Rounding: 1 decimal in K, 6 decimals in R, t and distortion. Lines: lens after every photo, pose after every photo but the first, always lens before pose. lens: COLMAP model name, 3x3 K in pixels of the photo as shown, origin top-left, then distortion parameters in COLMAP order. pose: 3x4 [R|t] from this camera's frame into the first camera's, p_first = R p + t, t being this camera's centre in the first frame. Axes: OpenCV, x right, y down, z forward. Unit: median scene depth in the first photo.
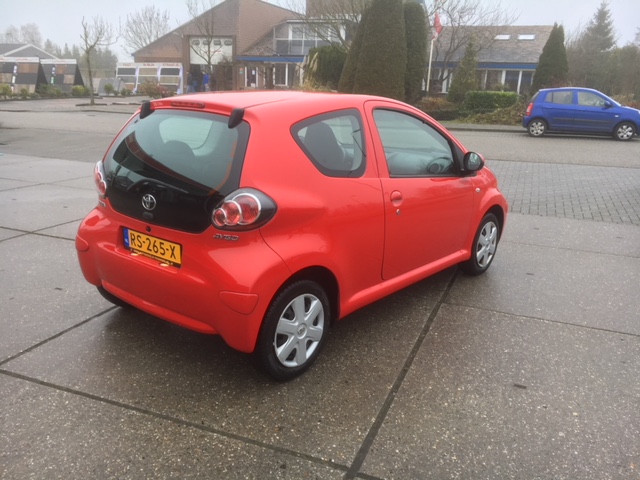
lens RADIAL K [[543.7, 0, 317.3], [0, 543.7, 238.2], [0, 0, 1]] dist [0.093835, -0.136488]
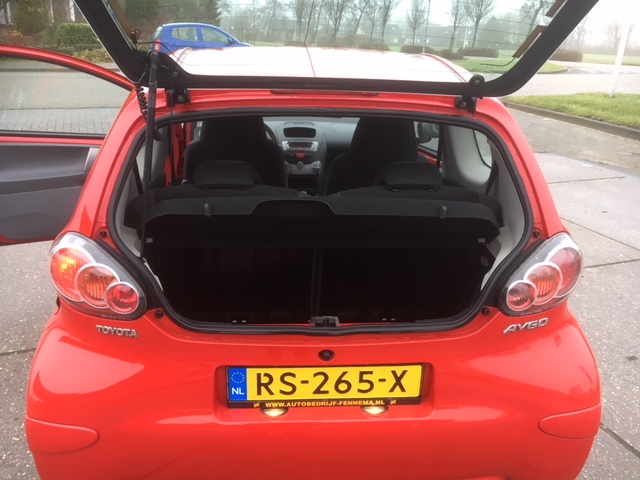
lens RADIAL K [[543.7, 0, 317.3], [0, 543.7, 238.2], [0, 0, 1]] dist [0.093835, -0.136488]
pose [[0.720532, -0.244890, 0.648739, -0.608133], [0.169942, 0.969394, 0.177184, -0.206768], [-0.672275, -0.017419, 0.740096, 0.648842]]
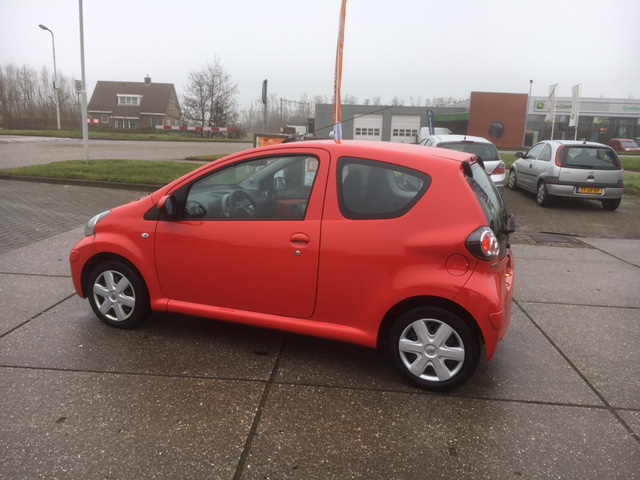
lens RADIAL K [[543.7, 0, 317.3], [0, 543.7, 238.2], [0, 0, 1]] dist [0.093835, -0.136488]
pose [[-0.303984, -0.227205, 0.925187, -1.363740], [0.208215, 0.931821, 0.297246, -0.534504], [-0.929645, 0.282996, -0.235951, 1.717903]]
